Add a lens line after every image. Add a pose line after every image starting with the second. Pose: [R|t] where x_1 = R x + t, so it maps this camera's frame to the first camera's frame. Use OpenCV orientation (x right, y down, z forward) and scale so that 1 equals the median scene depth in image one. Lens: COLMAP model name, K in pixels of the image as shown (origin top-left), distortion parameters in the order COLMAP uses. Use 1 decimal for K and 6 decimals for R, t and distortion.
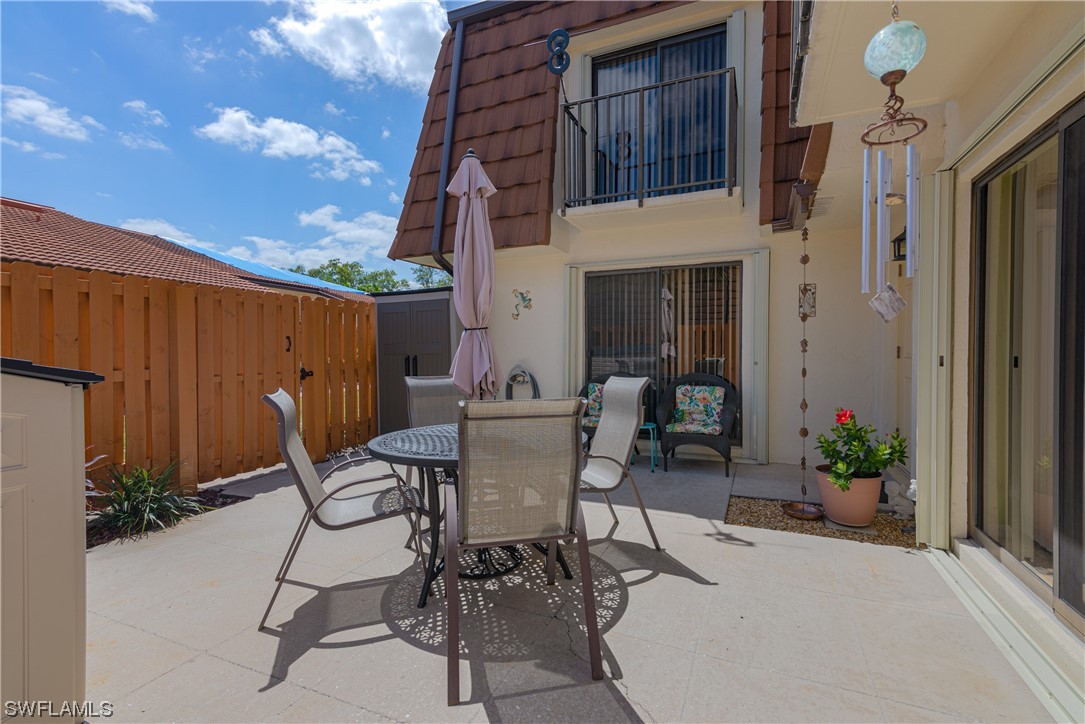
lens RADIAL K [[488.1, 0, 549.2], [0, 488.1, 353.4], [0, 0, 1]] dist [0.020189, -0.003513]
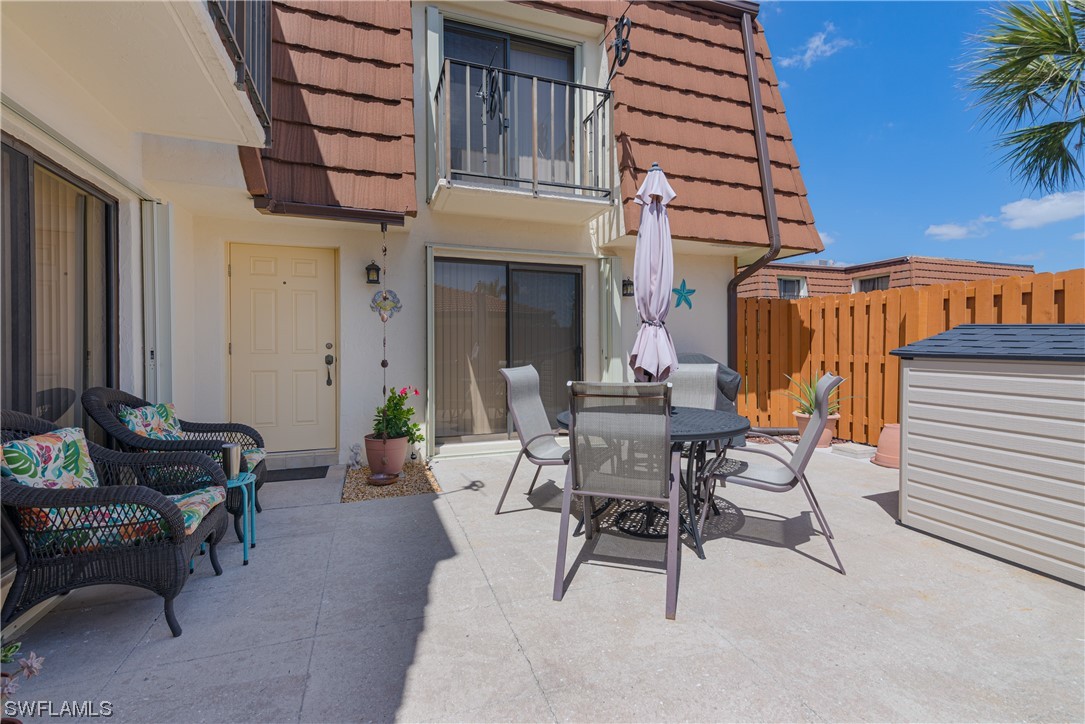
lens RADIAL K [[488.1, 0, 547.4], [0, 488.1, 353.4], [0, 0, 1]] dist [0.020189, -0.003513]
pose [[-0.693270, -0.005192, 0.720659, -0.877146], [0.010168, 0.999804, 0.016985, 0.001869], [-0.720606, 0.019103, -0.693081, 2.163546]]
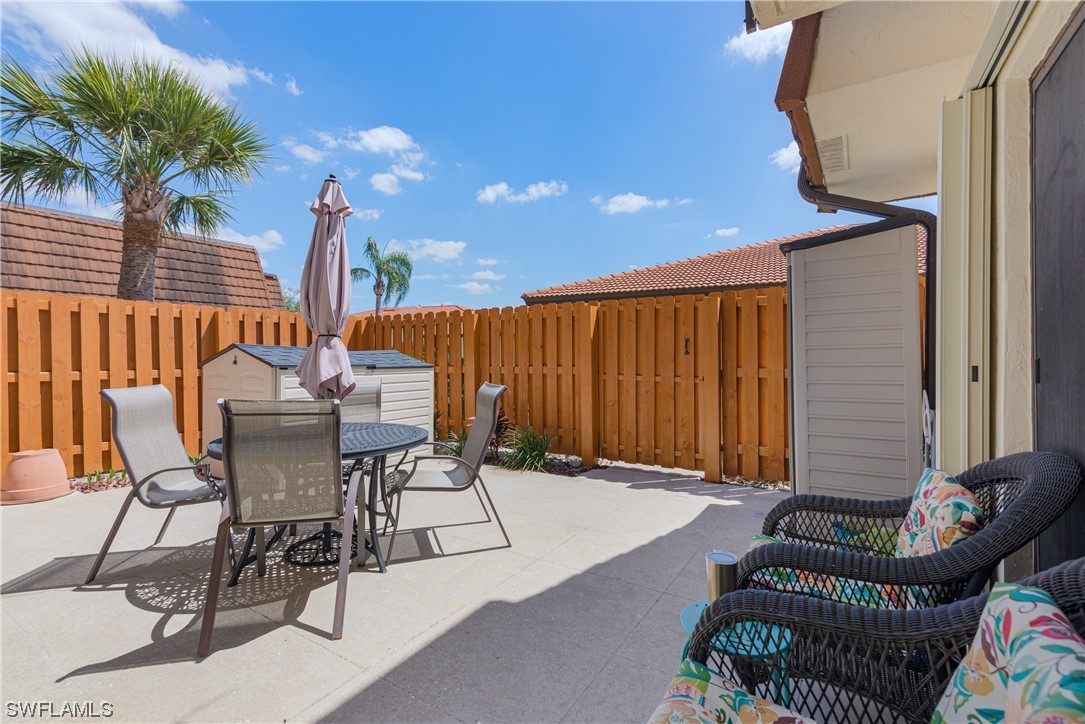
lens RADIAL K [[488.1, 0, 541.2], [0, 488.1, 356.1], [0, 0, 1]] dist [0.020189, -0.003513]
pose [[-0.159169, 0.012685, -0.987170, 0.947324], [-0.003938, 0.999901, 0.013484, -0.026633], [0.987243, 0.006034, -0.159104, 1.812958]]
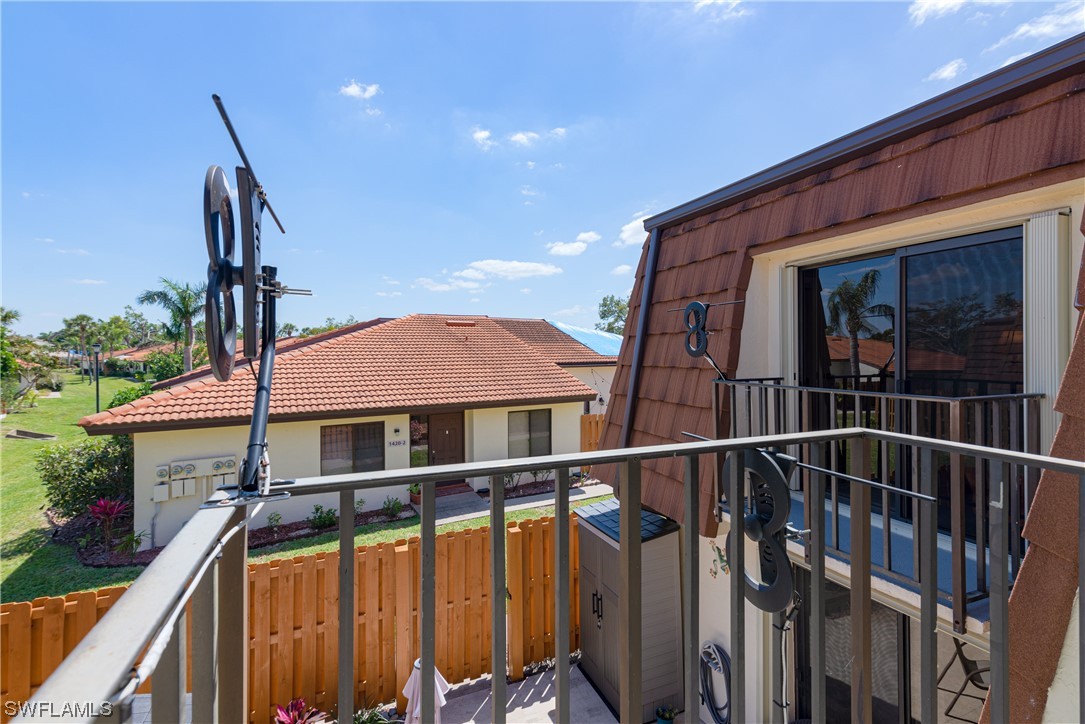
lens RADIAL K [[488.1, 0, 544.4], [0, 488.1, 353.0], [0, 0, 1]] dist [0.020189, -0.003513]
pose [[0.721046, 0.001388, -0.692886, 0.732361], [-0.004713, 0.999985, -0.002902, -1.093992], [0.692871, 0.005358, 0.721041, 0.527344]]
